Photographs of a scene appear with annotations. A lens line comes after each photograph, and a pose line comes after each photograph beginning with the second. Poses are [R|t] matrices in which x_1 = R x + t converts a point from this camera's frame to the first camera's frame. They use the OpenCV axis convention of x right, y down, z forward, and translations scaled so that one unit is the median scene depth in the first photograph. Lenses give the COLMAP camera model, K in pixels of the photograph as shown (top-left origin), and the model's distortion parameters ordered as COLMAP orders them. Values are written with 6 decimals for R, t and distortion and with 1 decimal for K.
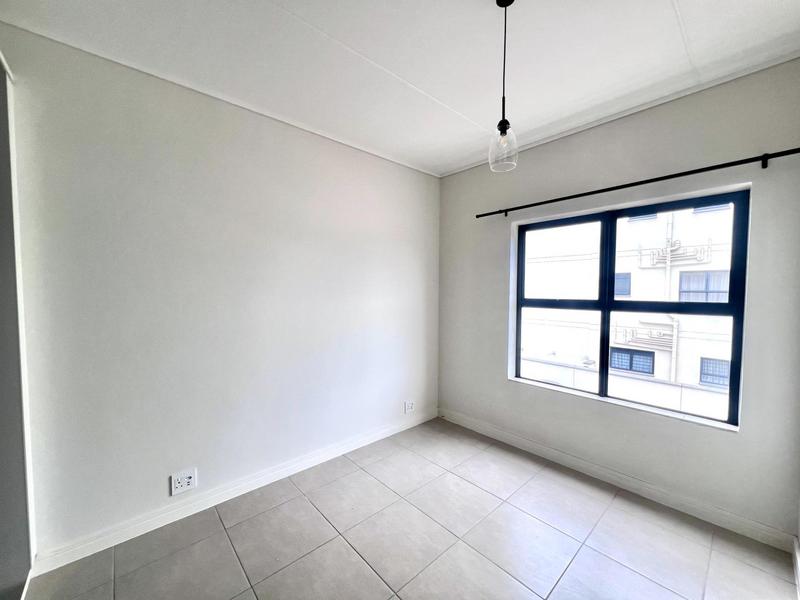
lens RADIAL K [[323.2, 0, 427.2], [0, 323.2, 304.3], [0, 0, 1]] dist [0.021569, 0.000014]
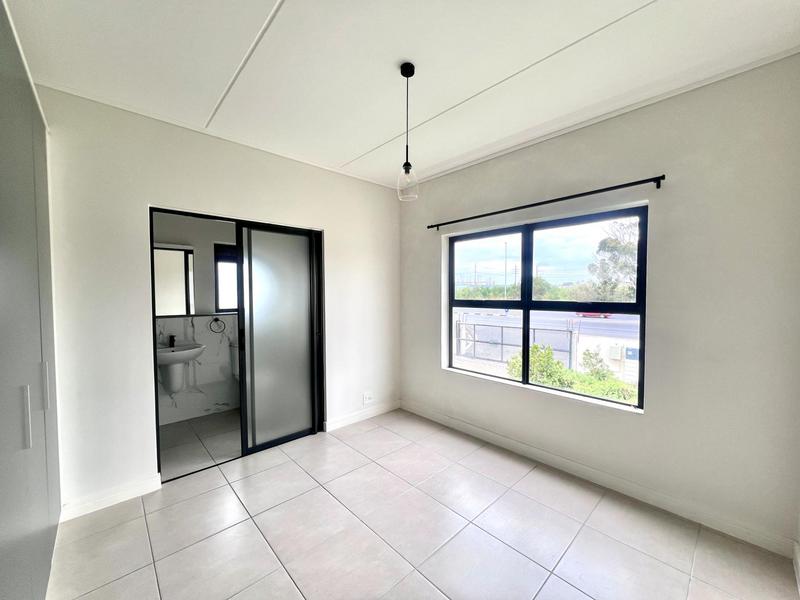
lens RADIAL K [[318.5, 0, 402.4], [0, 318.5, 304.1], [0, 0, 1]] dist [-0.001654, 0.000083]
pose [[0.999367, -0.005076, -0.035203, 0.149749], [0.004804, 0.999958, -0.007798, 0.006540], [0.035241, 0.007624, 0.999350, -0.153553]]
